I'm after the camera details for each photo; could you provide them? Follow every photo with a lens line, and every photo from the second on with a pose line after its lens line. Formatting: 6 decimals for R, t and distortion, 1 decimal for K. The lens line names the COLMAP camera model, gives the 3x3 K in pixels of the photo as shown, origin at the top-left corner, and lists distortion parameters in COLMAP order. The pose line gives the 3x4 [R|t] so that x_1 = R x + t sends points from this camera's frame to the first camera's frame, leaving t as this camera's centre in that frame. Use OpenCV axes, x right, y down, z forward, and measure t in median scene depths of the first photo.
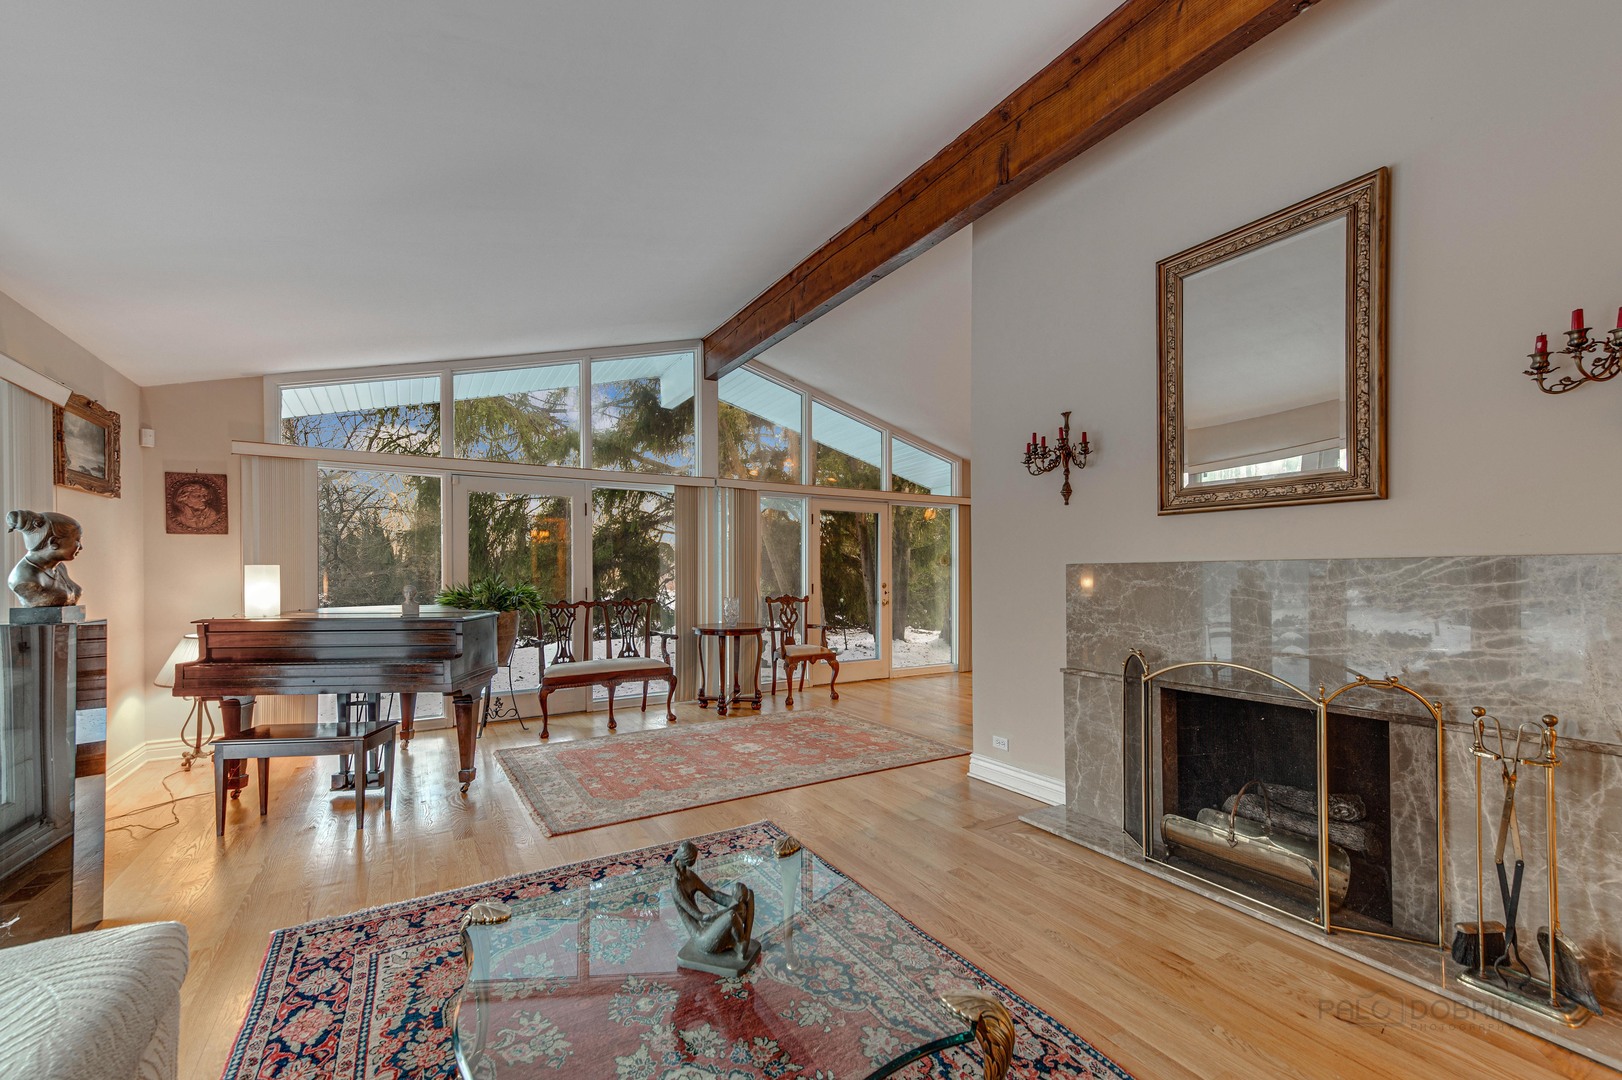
lens RADIAL K [[683.1, 0, 812.6], [0, 683.1, 572.6], [0, 0, 1]] dist [0.032073, 0.000054]
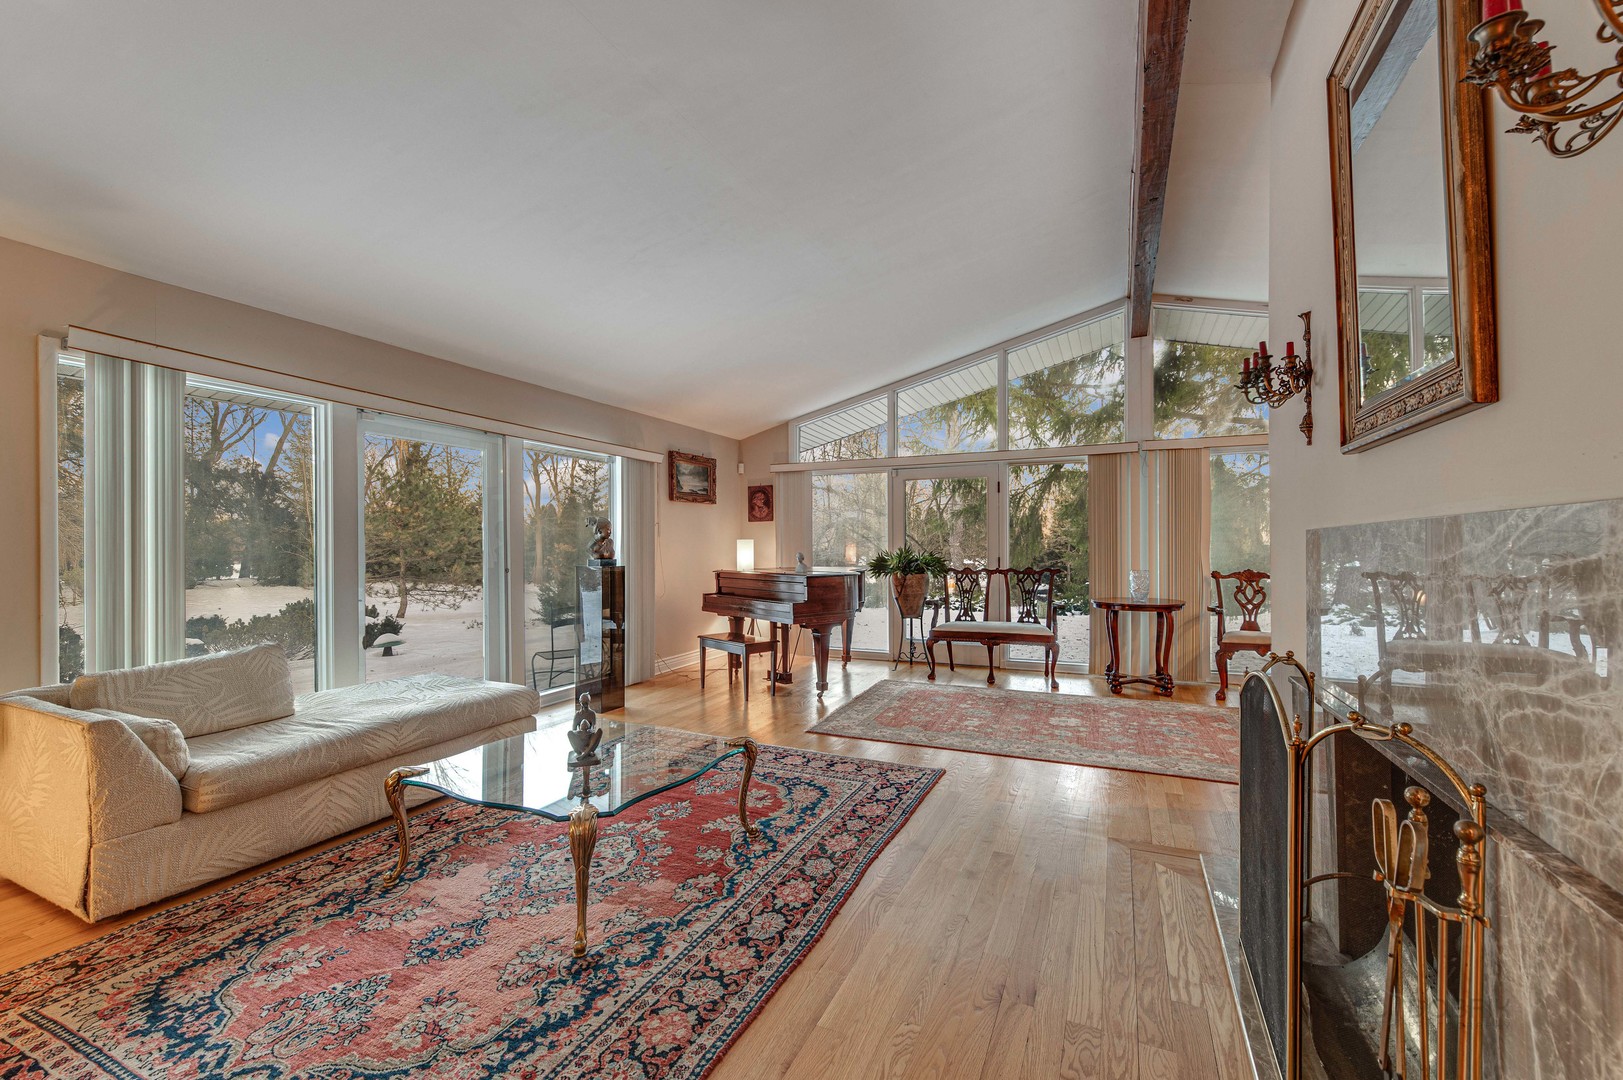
lens RADIAL K [[674.6, 0, 811.5], [0, 674.6, 540.0], [0, 0, 1]] dist [0.028695, -0.000023]
pose [[0.581163, -0.007150, -0.813756, 0.609276], [0.002106, 0.999971, -0.007282, 0.002406], [0.813785, 0.002518, 0.581161, 0.171921]]
